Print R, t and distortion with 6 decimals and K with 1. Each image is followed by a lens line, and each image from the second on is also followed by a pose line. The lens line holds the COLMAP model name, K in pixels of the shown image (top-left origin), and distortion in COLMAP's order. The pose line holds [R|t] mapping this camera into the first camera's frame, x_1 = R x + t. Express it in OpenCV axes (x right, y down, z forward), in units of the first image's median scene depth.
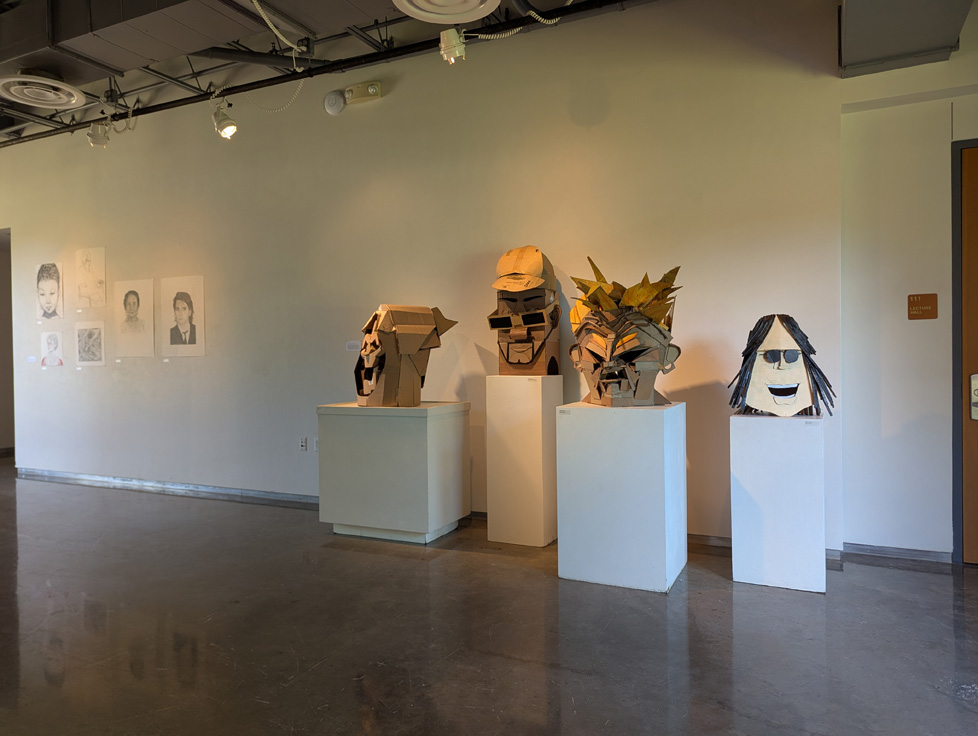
lens RADIAL K [[693.2, 0, 488.0], [0, 693.2, 368.7], [0, 0, 1]] dist [-0.001288, -0.001075]
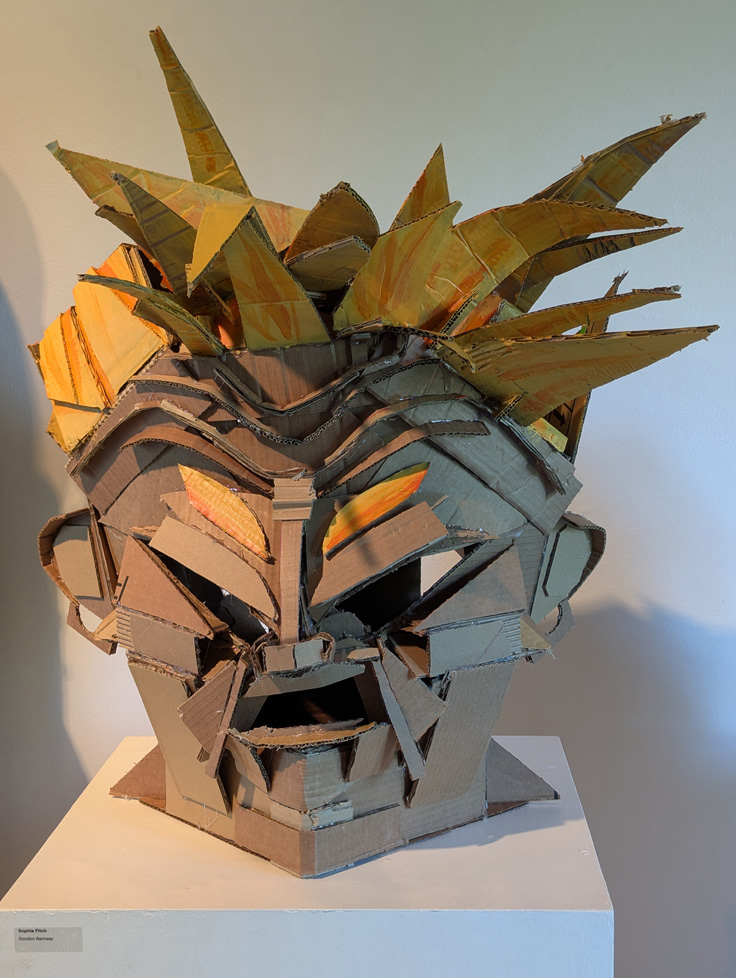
lens RADIAL K [[1344.0, 0, 370.2], [0, 1344.0, 490.7], [0, 0, 1]] dist [0.073474, 0.000000]
pose [[0.909771, -0.041221, 0.413059, 0.049466], [0.007265, 0.996486, 0.083442, -0.076561], [-0.415047, -0.072912, 0.906874, 0.670554]]
